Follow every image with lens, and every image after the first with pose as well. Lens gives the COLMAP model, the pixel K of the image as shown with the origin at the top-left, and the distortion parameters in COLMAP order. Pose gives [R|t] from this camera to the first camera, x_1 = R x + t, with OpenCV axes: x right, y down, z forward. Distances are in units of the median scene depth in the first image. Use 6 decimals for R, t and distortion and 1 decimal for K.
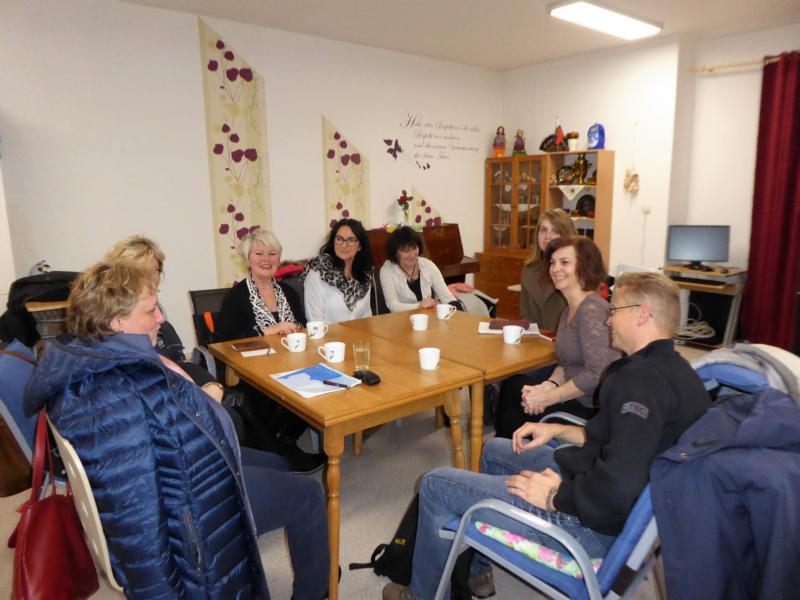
lens RADIAL K [[552.1, 0, 404.3], [0, 552.1, 299.2], [0, 0, 1]] dist [-0.069852, 0.036598]
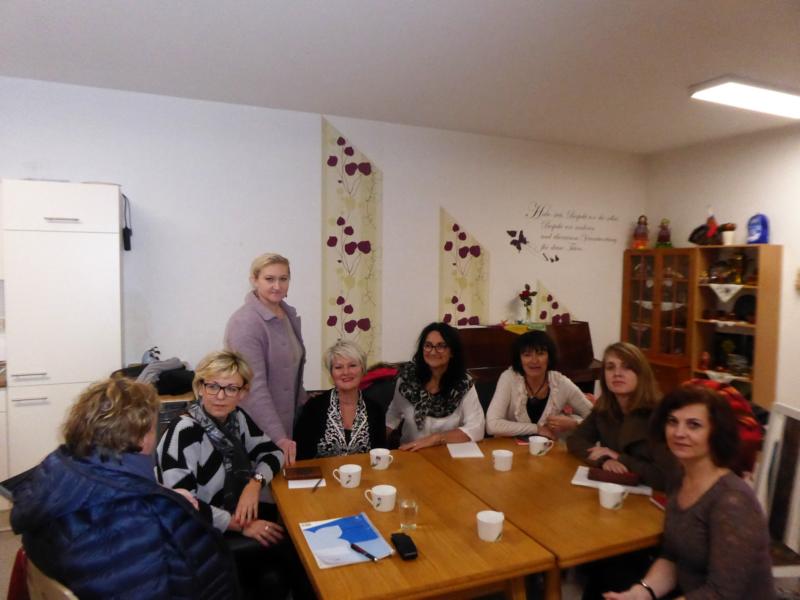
lens RADIAL K [[552.1, 0, 404.3], [0, 552.1, 299.2], [0, 0, 1]] dist [-0.069852, 0.036598]
pose [[0.961619, 0.039750, -0.271495, 0.056534], [-0.074498, 0.990107, -0.118904, -0.051000], [0.264083, 0.134566, 0.955067, 0.069020]]
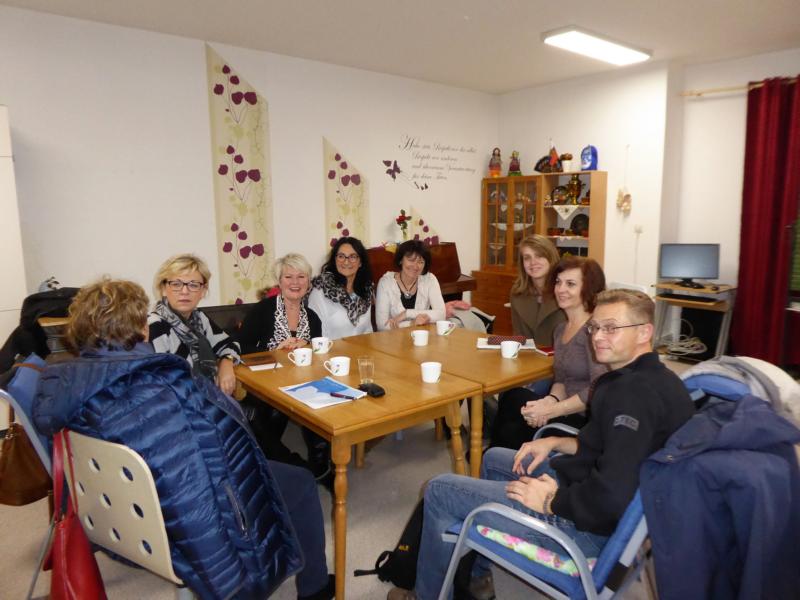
lens RADIAL K [[552.1, 0, 404.3], [0, 552.1, 299.2], [0, 0, 1]] dist [-0.069852, 0.036598]
pose [[0.999969, 0.000157, 0.007847, -0.005850], [0.000096, 0.999480, -0.032235, 0.001496], [-0.007848, 0.032235, 0.999450, -0.021206]]
